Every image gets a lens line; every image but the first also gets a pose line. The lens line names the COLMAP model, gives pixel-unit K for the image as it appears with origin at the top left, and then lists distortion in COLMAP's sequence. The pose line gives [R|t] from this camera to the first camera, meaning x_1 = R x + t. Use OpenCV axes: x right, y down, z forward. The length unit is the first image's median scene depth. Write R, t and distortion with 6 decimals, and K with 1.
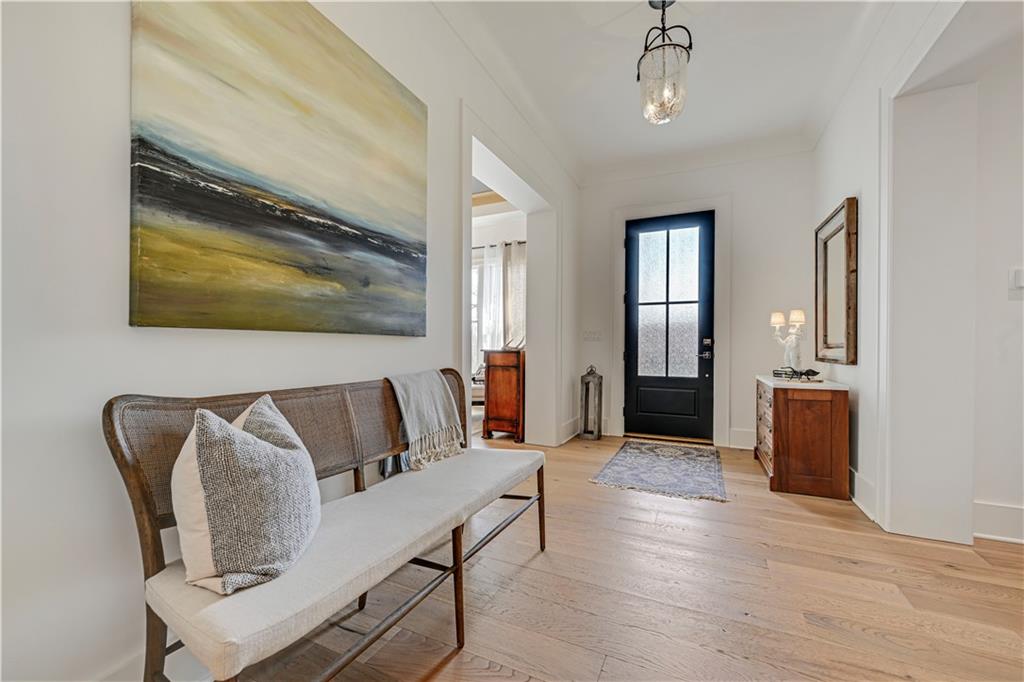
lens RADIAL K [[414.1, 0, 511.3], [0, 414.1, 346.4], [0, 0, 1]] dist [0.000844, 0.000083]
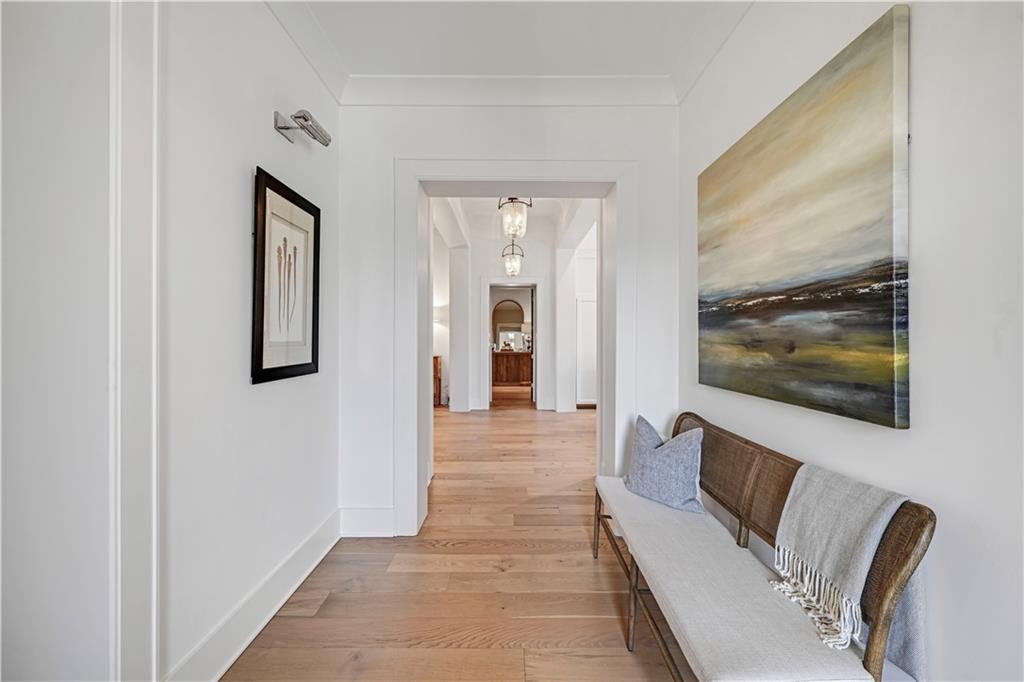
lens RADIAL K [[416.9, 0, 509.2], [0, 416.9, 340.7], [0, 0, 1]] dist [0.000730, 0.000088]
pose [[-0.905656, -0.006570, -0.423963, 0.599430], [-0.007508, 0.999972, 0.000541, -0.167770], [0.423947, 0.003673, -0.905679, 1.584827]]
